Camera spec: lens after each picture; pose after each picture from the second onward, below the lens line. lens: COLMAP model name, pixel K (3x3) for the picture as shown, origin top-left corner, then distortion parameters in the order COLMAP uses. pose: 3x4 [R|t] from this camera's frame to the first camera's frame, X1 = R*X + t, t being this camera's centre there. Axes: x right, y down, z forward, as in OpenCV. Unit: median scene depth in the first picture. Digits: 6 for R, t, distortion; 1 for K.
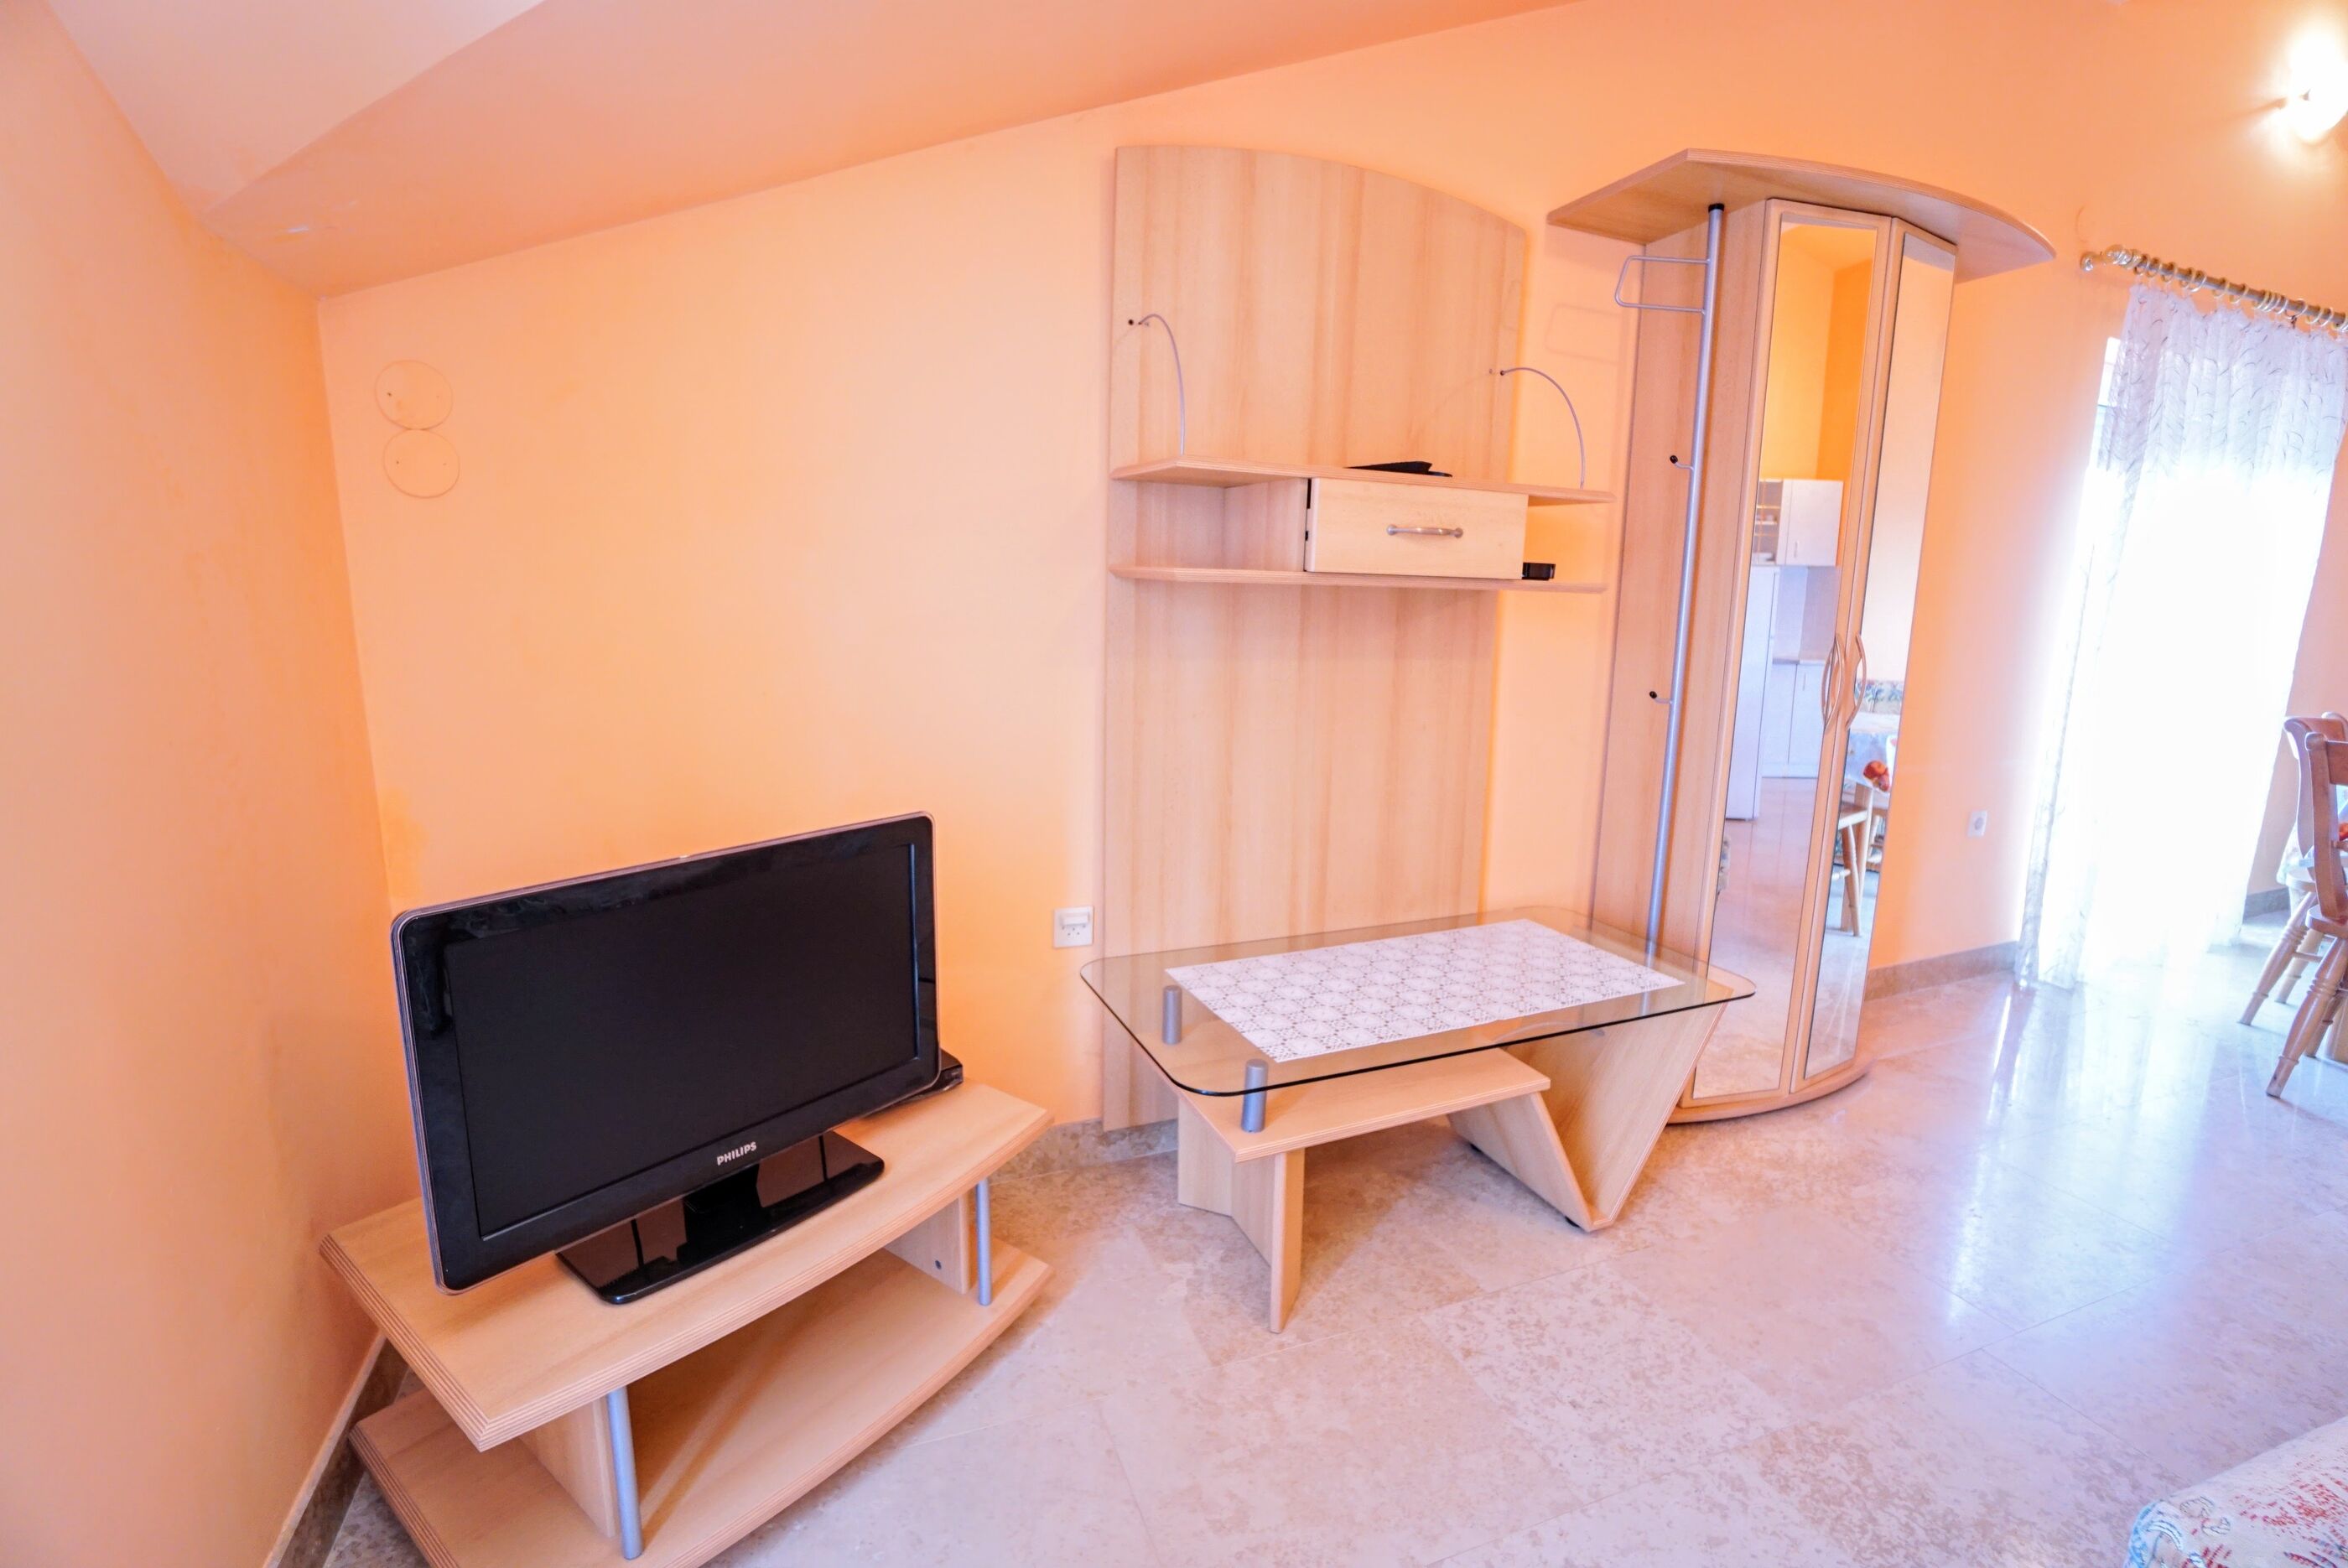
lens RADIAL K [[1044.0, 0, 1180.4], [0, 1044.0, 769.7], [0, 0, 1]] dist [-0.061924, 0.021296]
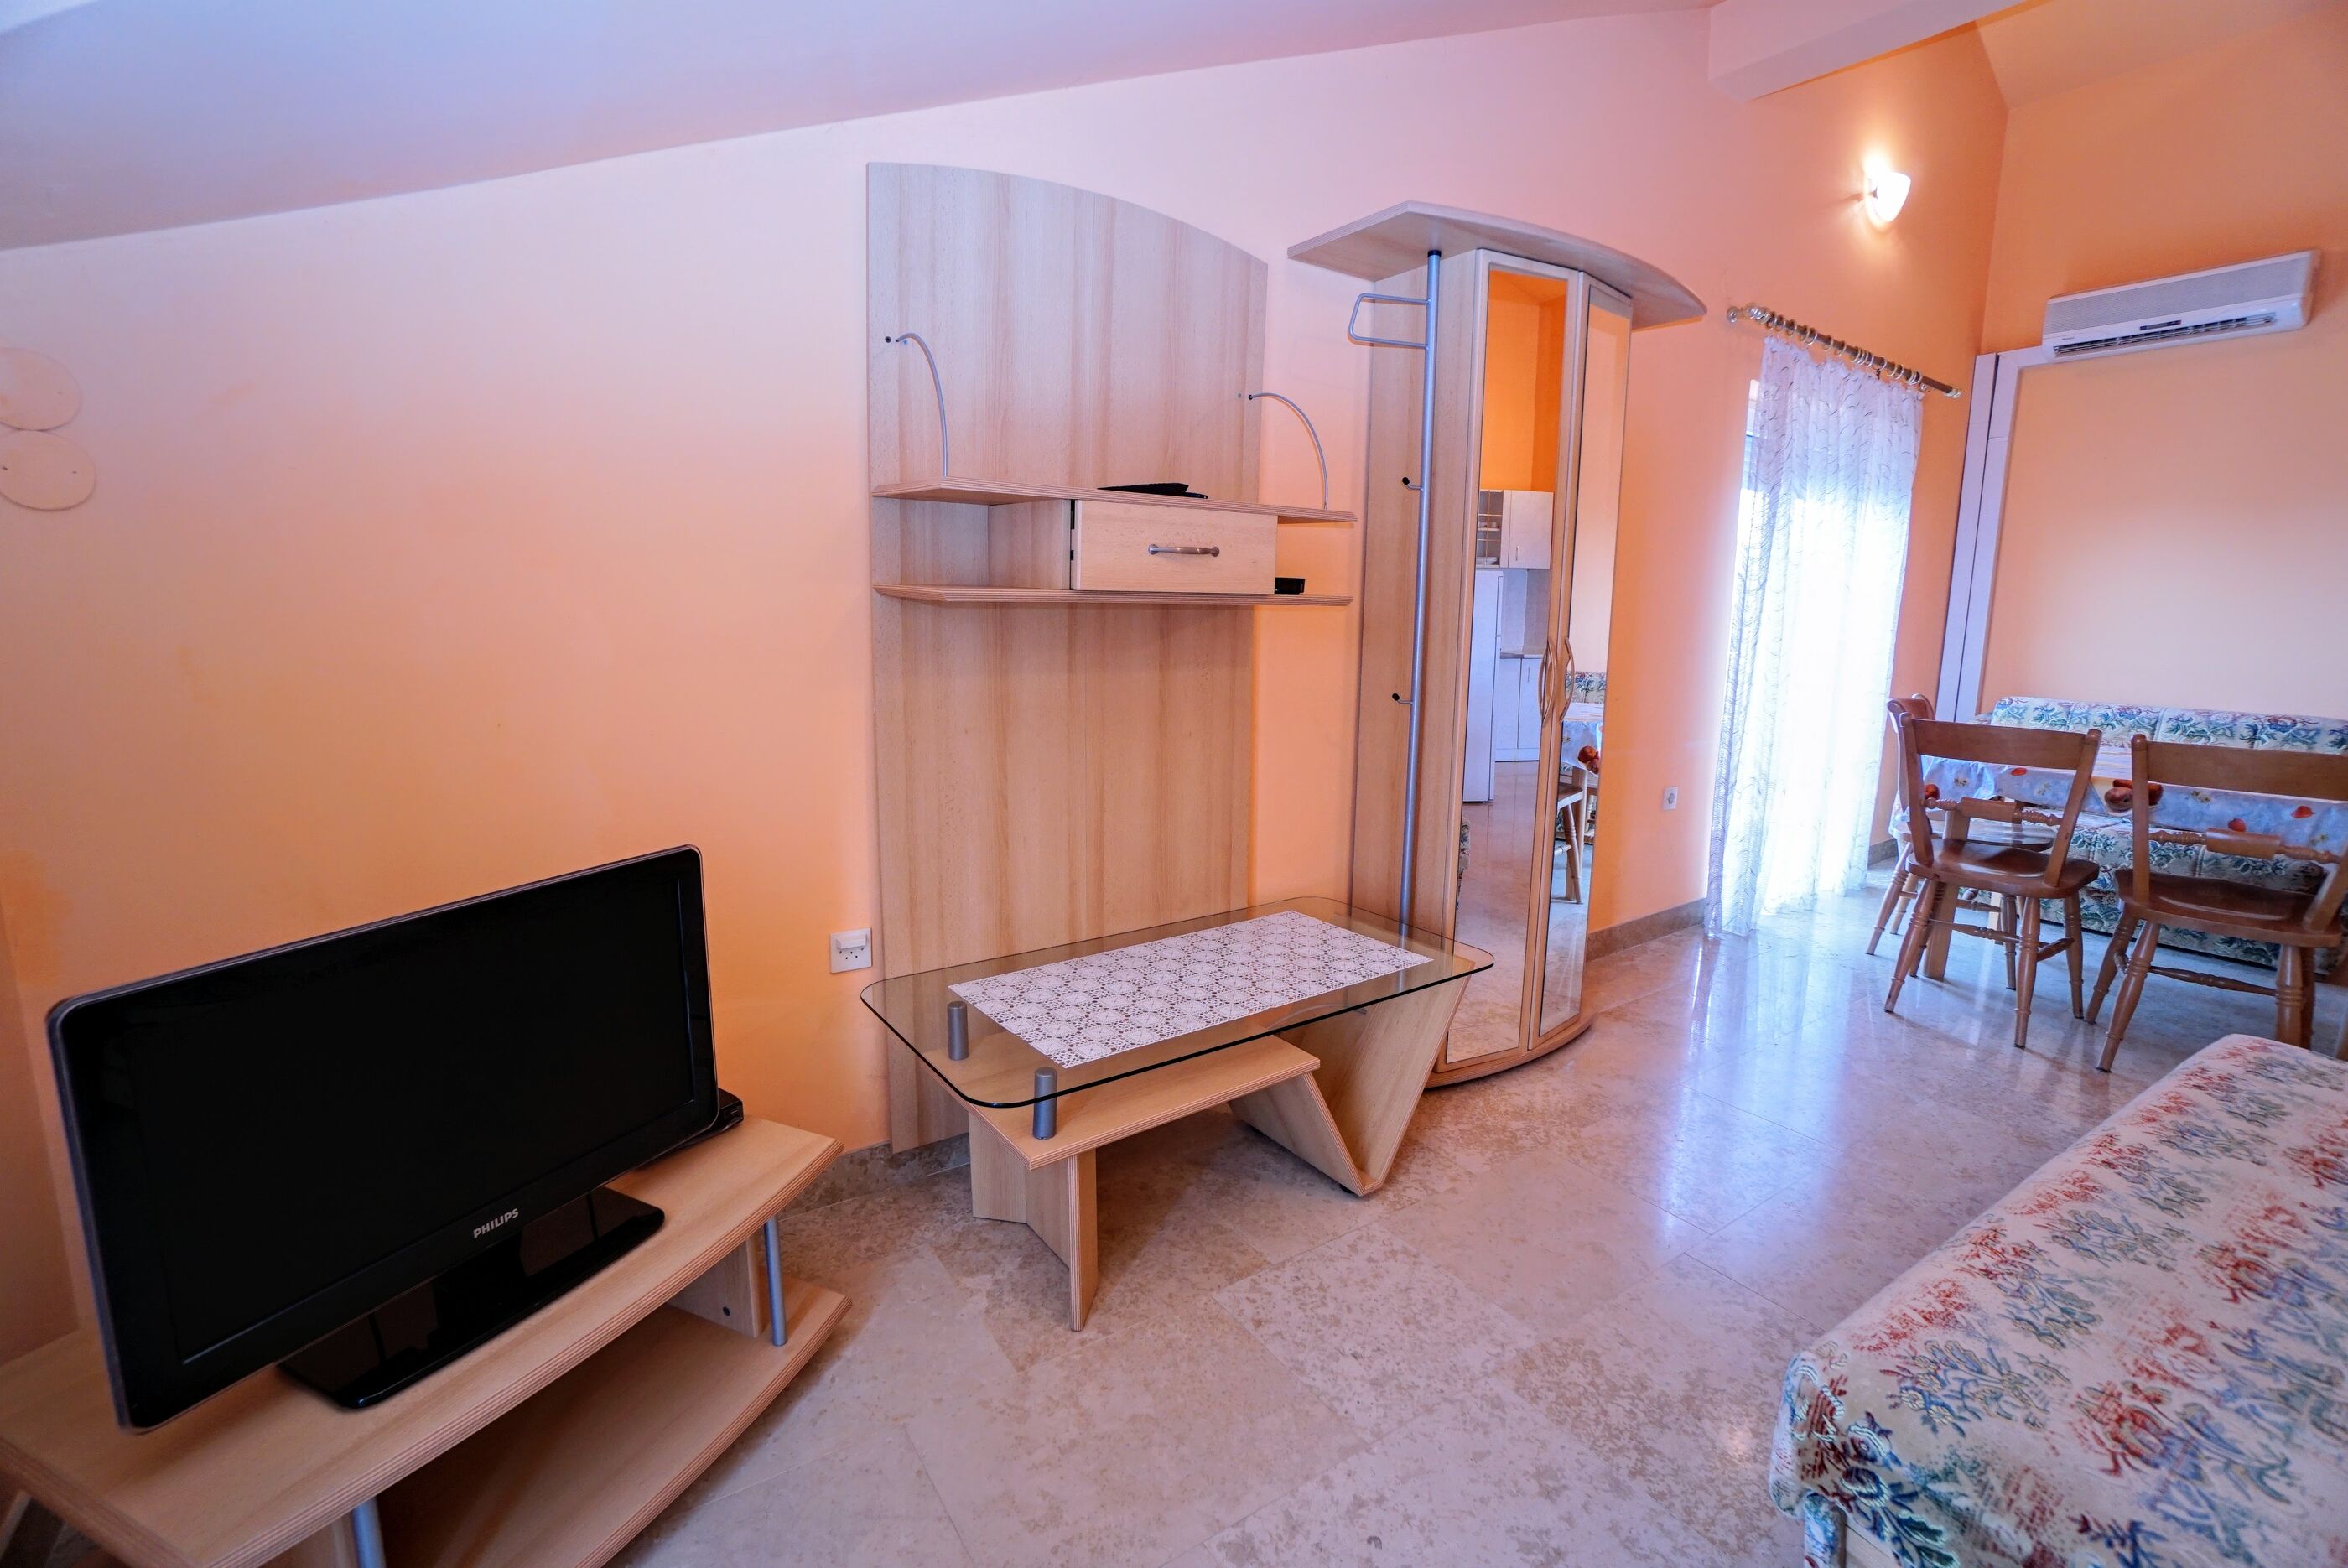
lens RADIAL K [[1044.0, 0, 1183.5], [0, 1044.0, 769.1], [0, 0, 1]] dist [-0.061924, 0.021296]
pose [[0.974615, -0.041498, 0.220008, -0.005530], [0.041938, 0.999117, 0.002672, -0.010452], [-0.219925, 0.006623, 0.975494, -0.026429]]
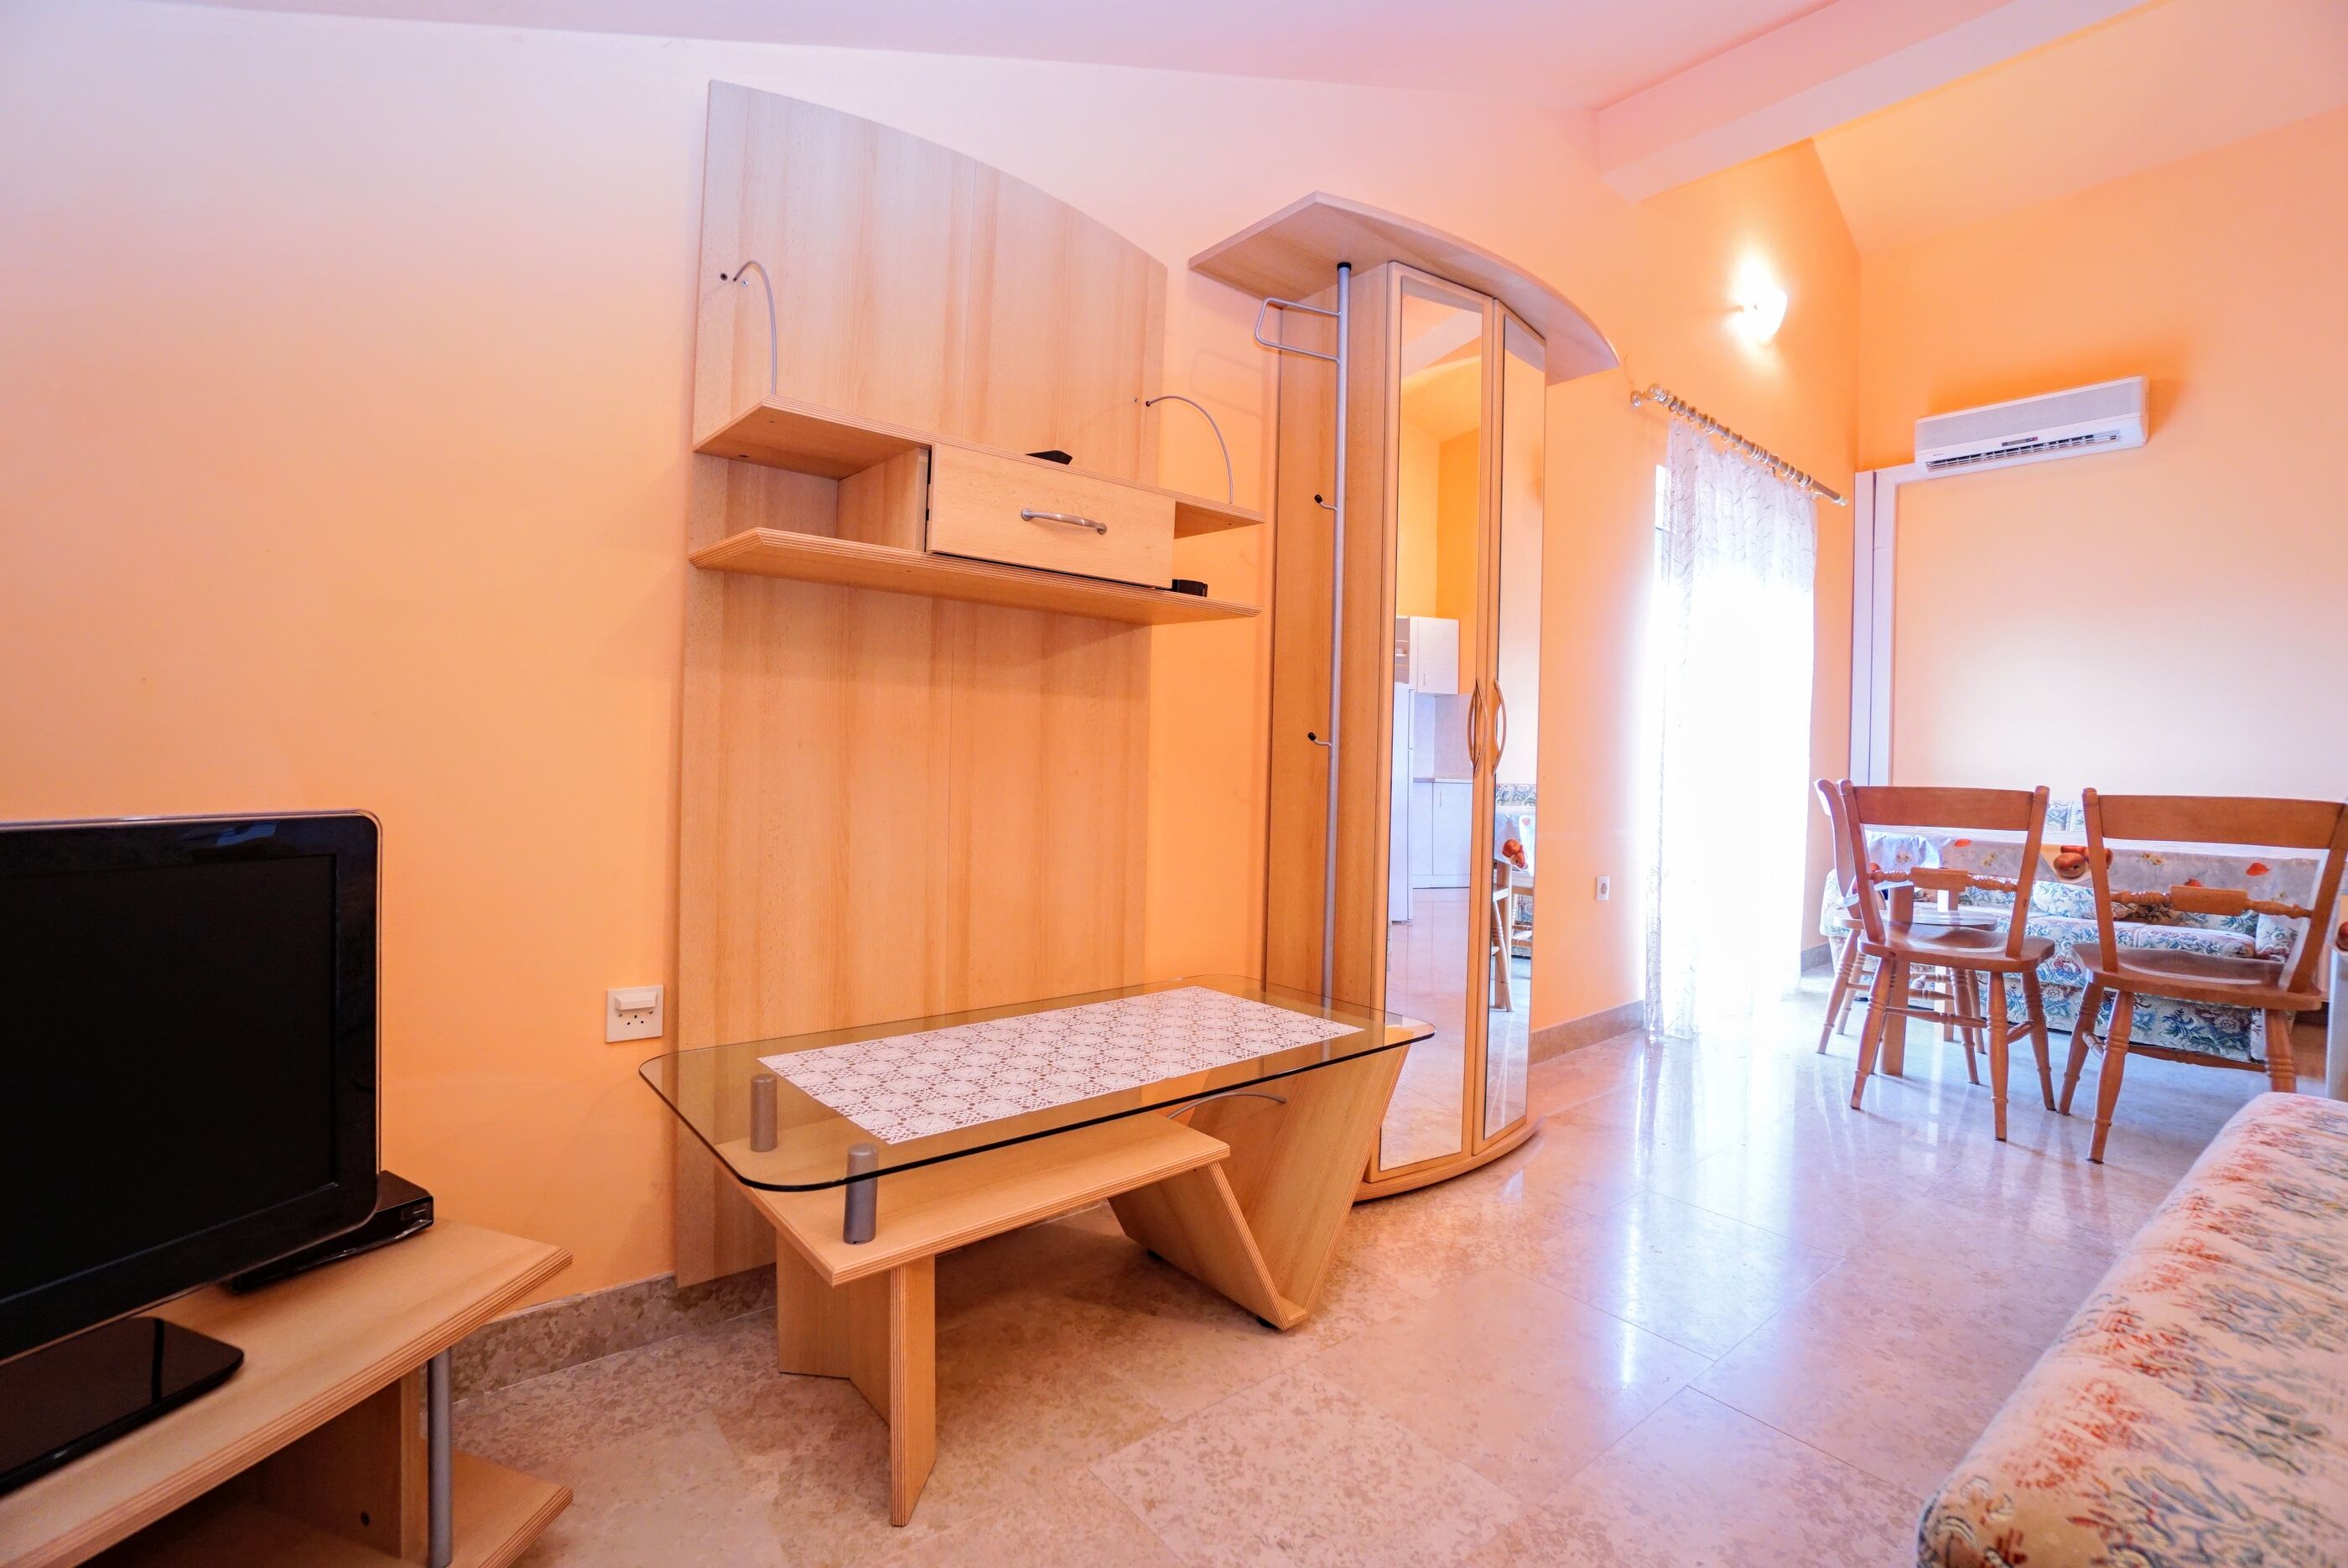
lens RADIAL K [[1044.0, 0, 1185.8], [0, 1044.0, 766.1], [0, 0, 1]] dist [-0.061924, 0.021296]
pose [[0.951882, 0.000408, 0.306465, 0.057340], [0.045404, 0.988776, -0.142340, 0.104602], [-0.303083, 0.149406, 0.941179, 0.147078]]
